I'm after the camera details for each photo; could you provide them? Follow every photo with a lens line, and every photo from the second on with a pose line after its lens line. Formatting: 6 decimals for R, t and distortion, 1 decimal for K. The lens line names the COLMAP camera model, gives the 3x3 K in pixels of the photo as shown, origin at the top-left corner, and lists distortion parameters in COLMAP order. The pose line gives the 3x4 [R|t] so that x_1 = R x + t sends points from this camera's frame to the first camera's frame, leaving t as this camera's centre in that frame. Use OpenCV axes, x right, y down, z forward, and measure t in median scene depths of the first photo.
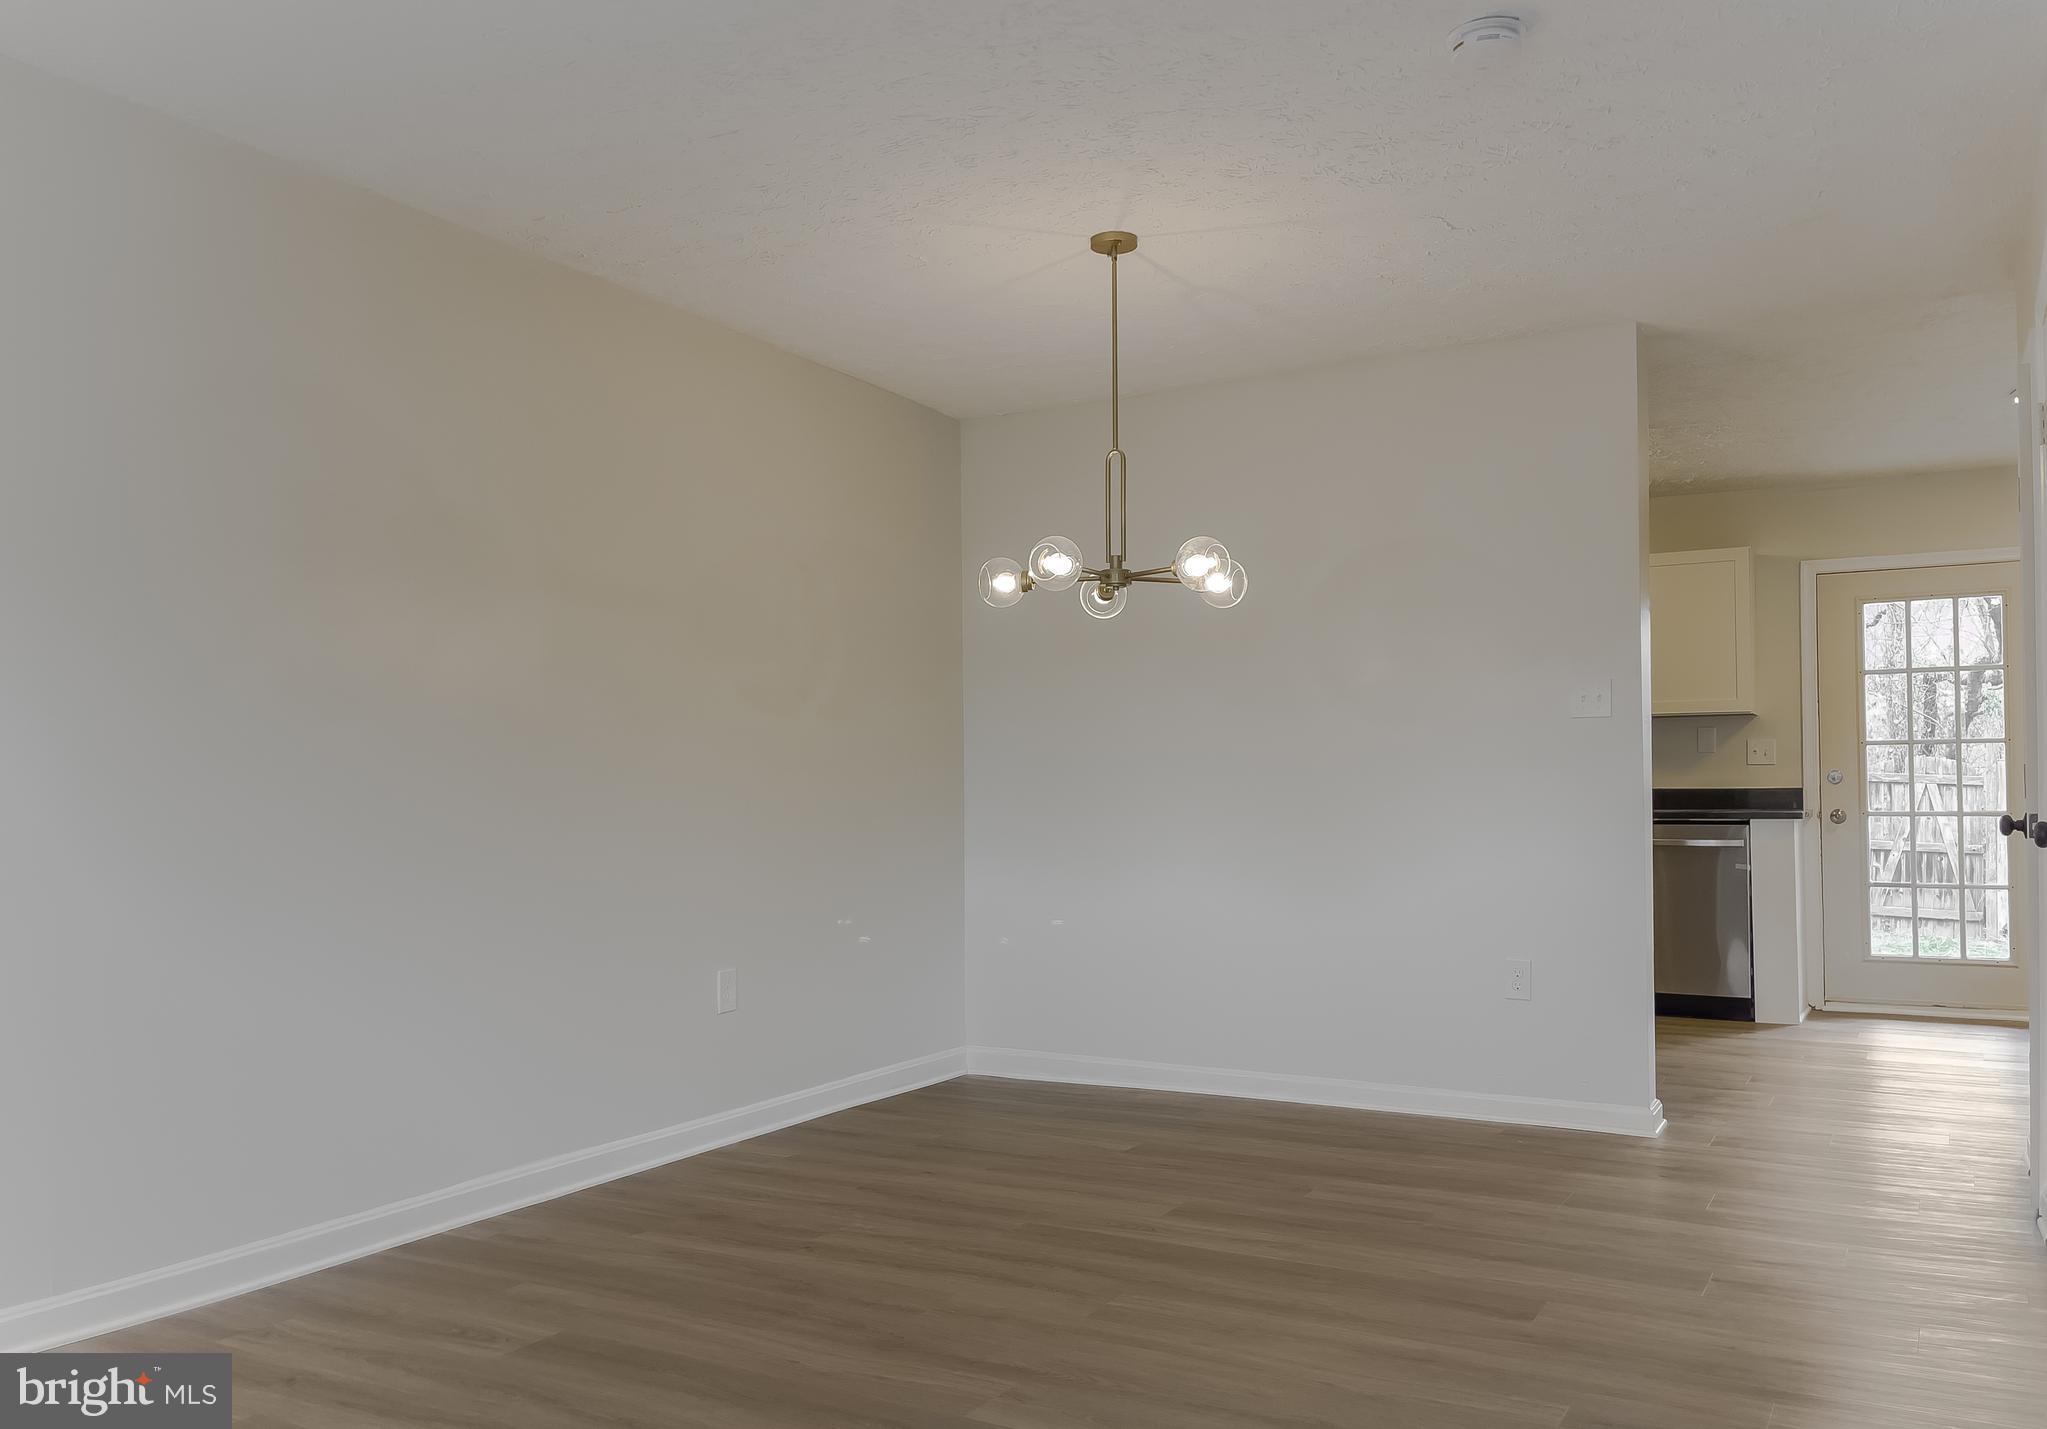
lens RADIAL K [[1601.8, 0, 1029.1], [0, 1601.8, 758.4], [0, 0, 1]] dist [0.043399, -0.004691]
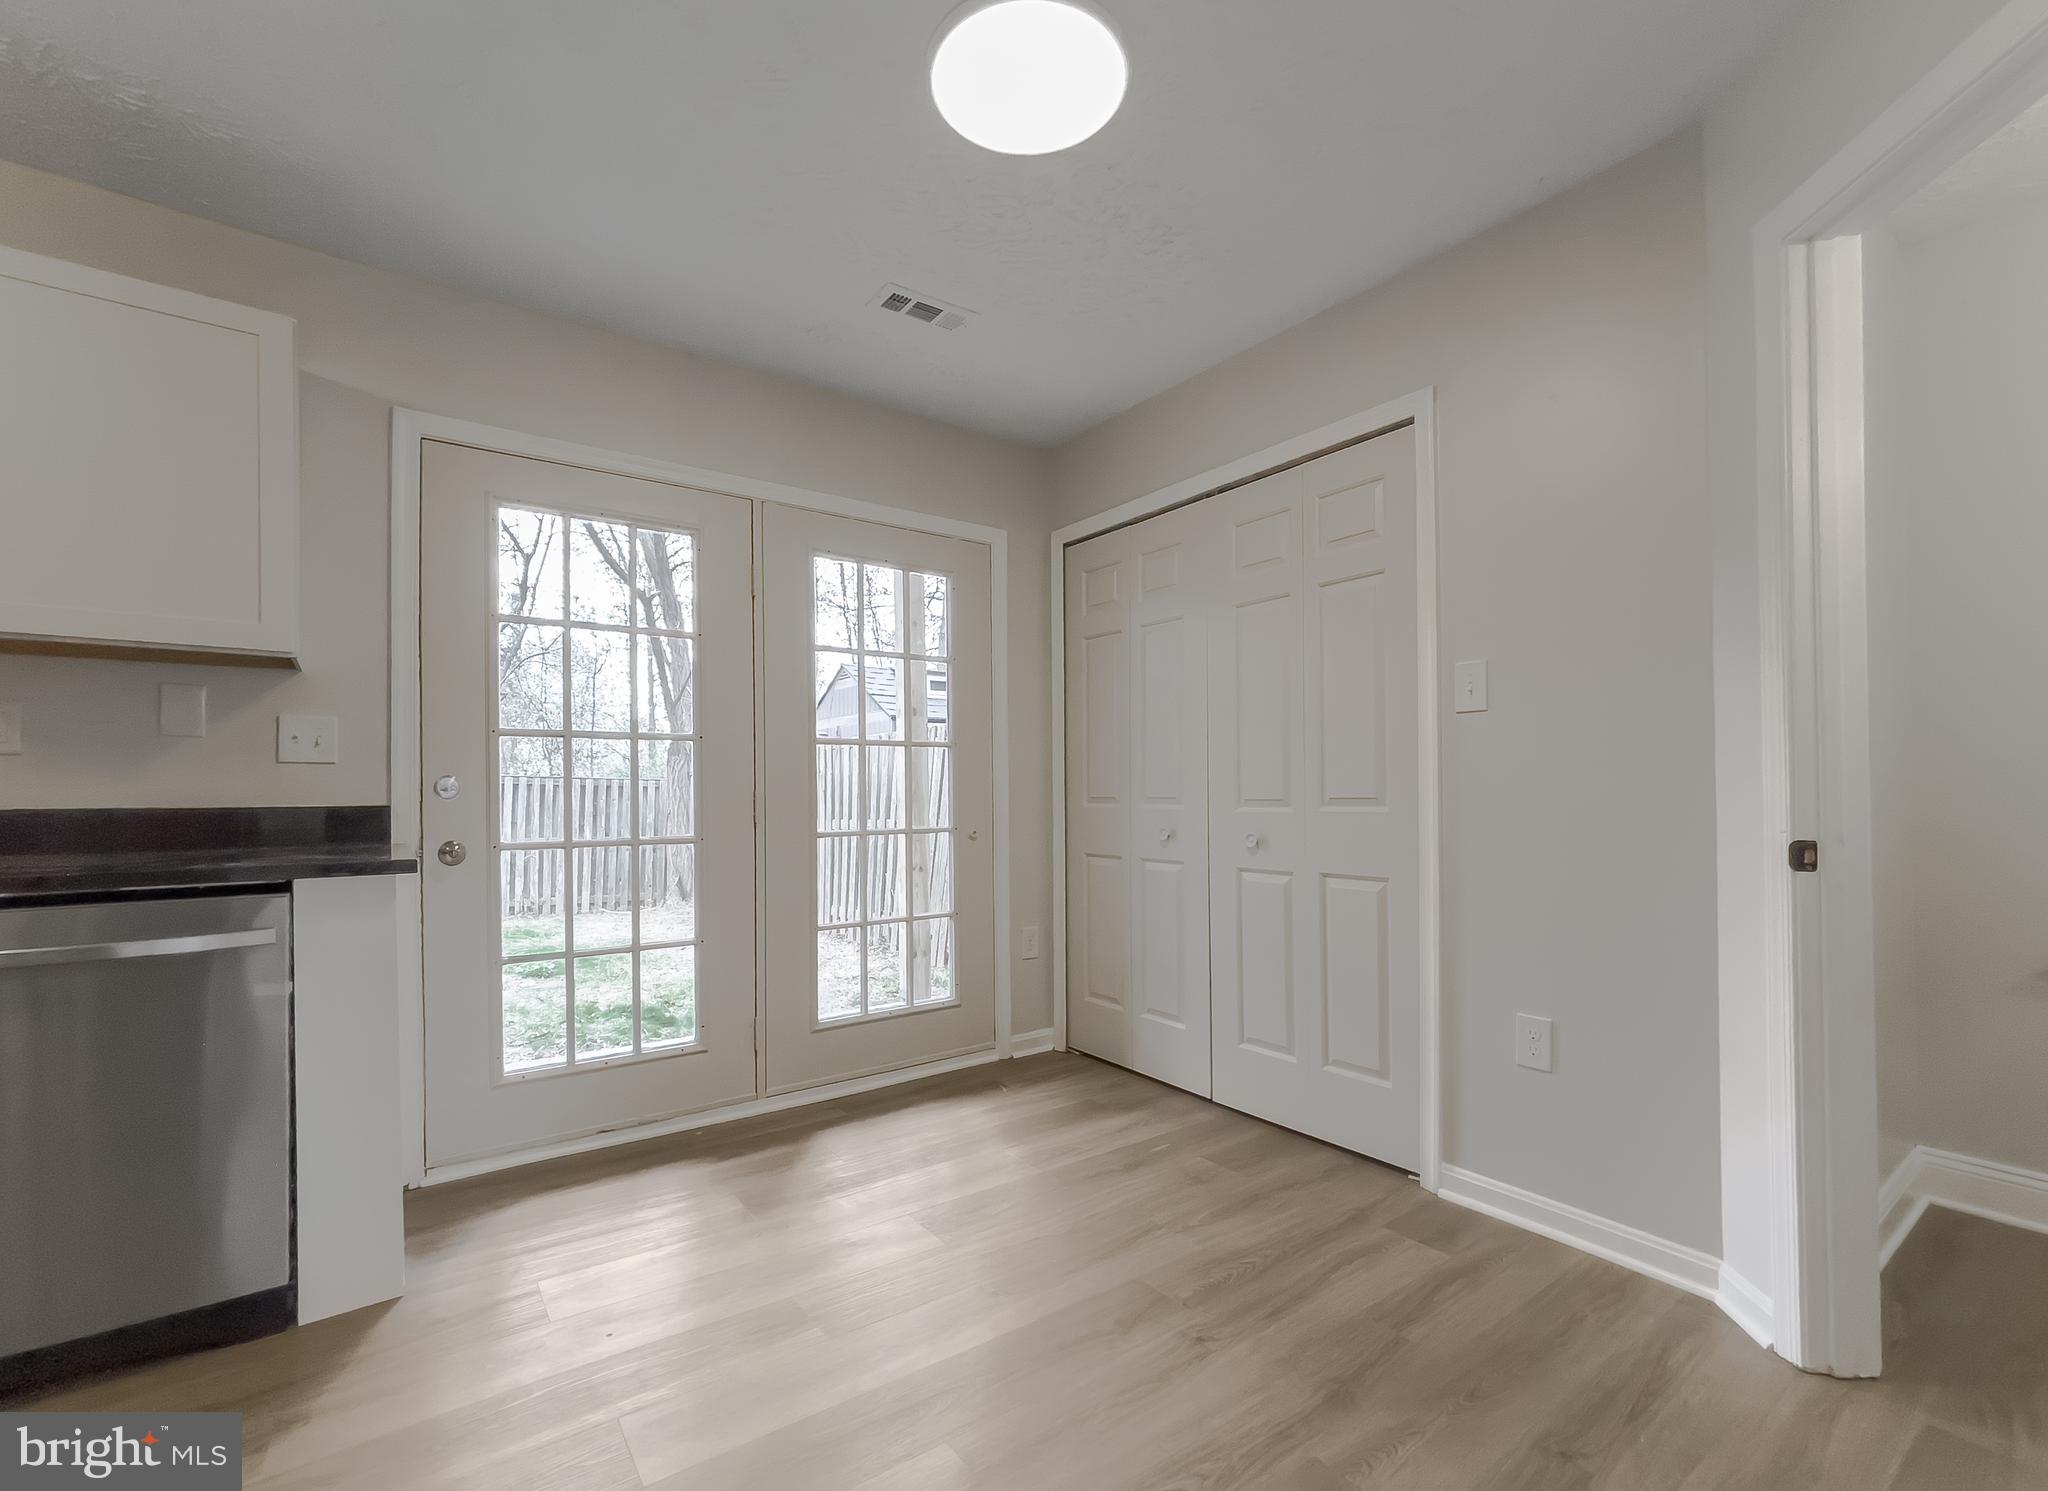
lens RADIAL K [[866.9, 0, 992.9], [0, 866.9, 787.9], [0, 0, 1]] dist [-0.040356, 0.000183]
pose [[0.423462, 0.003781, 0.905906, 0.316736], [-0.014188, 0.999896, 0.002459, 0.009085], [-0.905803, -0.013894, 0.423472, 0.724365]]
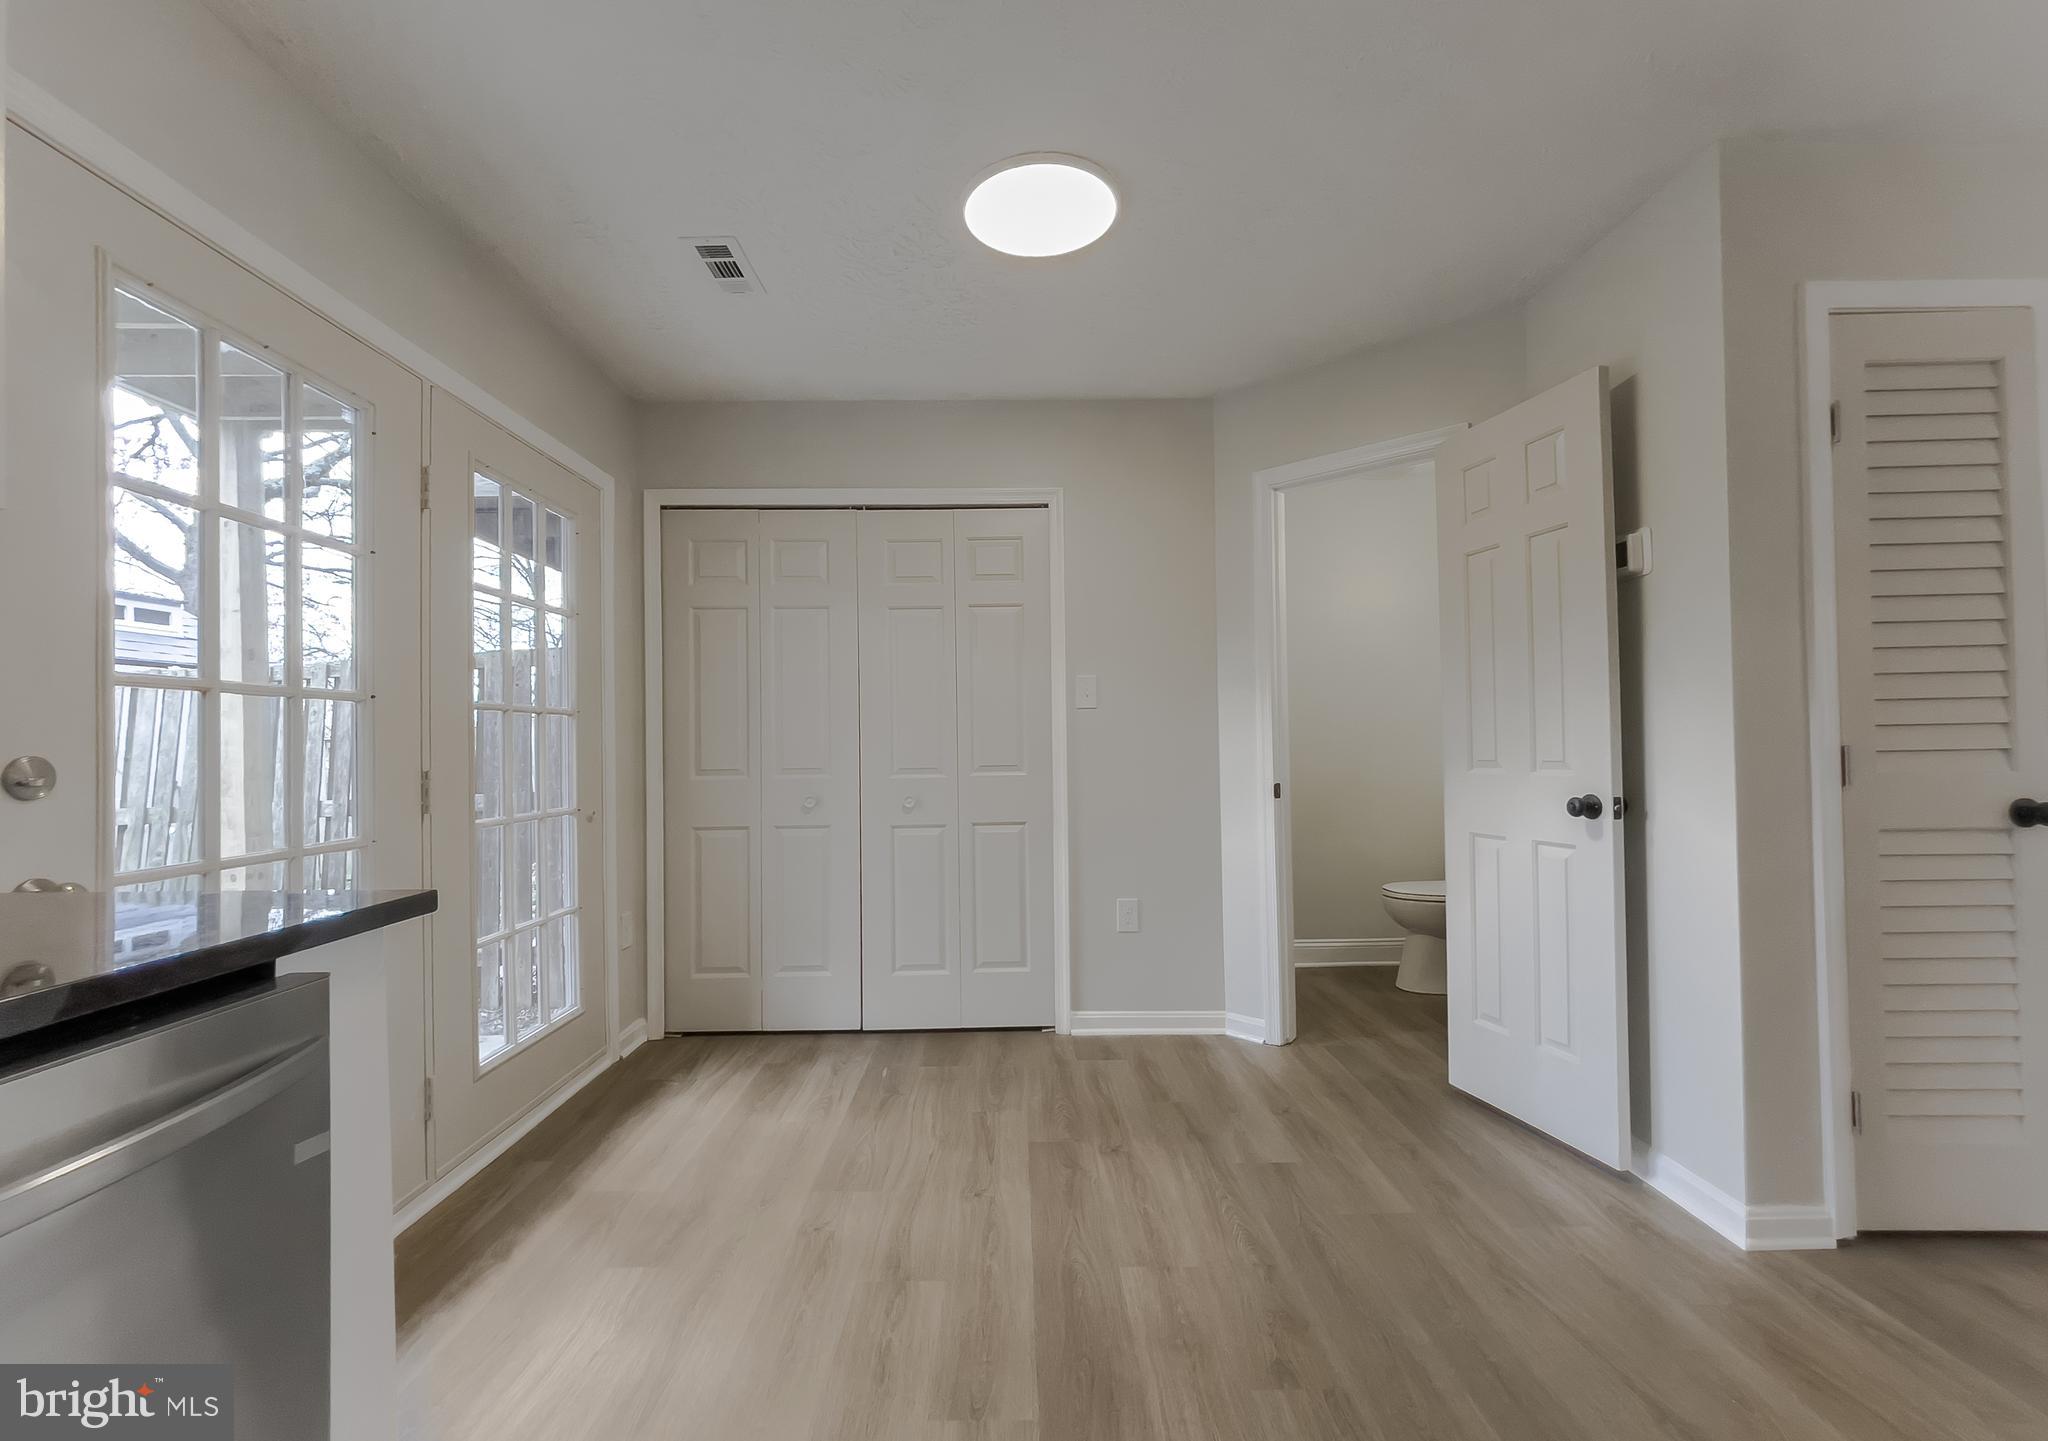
lens RADIAL K [[864.9, 0, 1012.5], [0, 864.9, 719.2], [0, 0, 1]] dist [-0.001547, -0.000226]
pose [[-0.507197, 0.030483, 0.861291, 0.278037], [-0.004290, 0.999273, -0.037893, 0.004398], [-0.861820, -0.022915, -0.506697, 0.968411]]
